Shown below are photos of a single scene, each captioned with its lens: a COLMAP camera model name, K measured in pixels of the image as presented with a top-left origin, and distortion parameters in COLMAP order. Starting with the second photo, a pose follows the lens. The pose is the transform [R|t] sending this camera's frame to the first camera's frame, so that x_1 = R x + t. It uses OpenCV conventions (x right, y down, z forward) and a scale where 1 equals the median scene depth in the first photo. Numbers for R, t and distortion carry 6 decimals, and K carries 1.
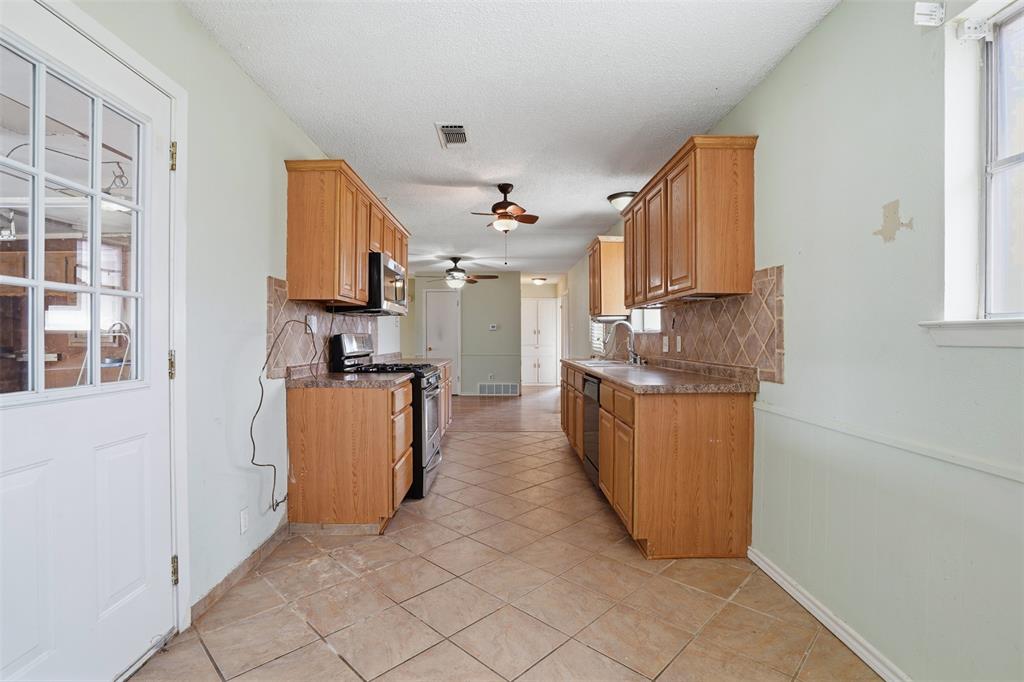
lens RADIAL K [[485.9, 0, 504.8], [0, 485.9, 325.7], [0, 0, 1]] dist [-0.030964, 0.000271]
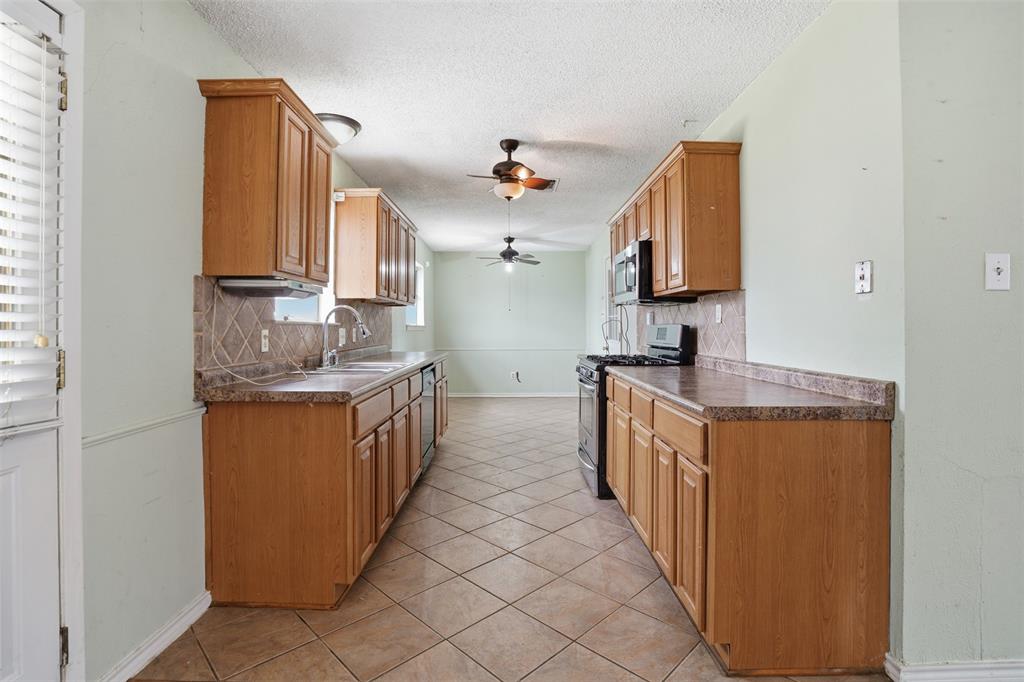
lens RADIAL K [[485.9, 0, 504.8], [0, 485.9, 325.7], [0, 0, 1]] dist [-0.030964, 0.000271]
pose [[0.999990, 0.000161, -0.004533, -0.003345], [-0.000061, 0.999756, 0.022071, 0.000611], [0.004535, -0.022071, 0.999746, 0.186530]]
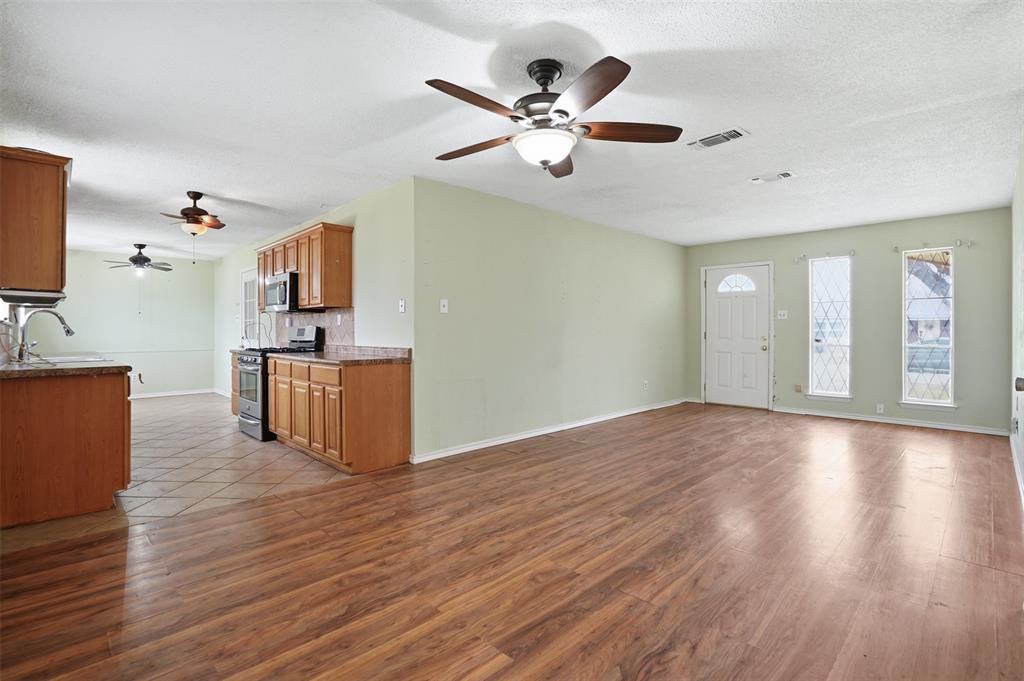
lens RADIAL K [[485.9, 0, 504.8], [0, 485.9, 325.2], [0, 0, 1]] dist [-0.030964, 0.000271]
pose [[0.712419, 0.006409, 0.701725, -0.265686], [-0.014647, 0.999876, 0.005739, -0.001112], [-0.701601, -0.014367, 0.712425, -0.294920]]
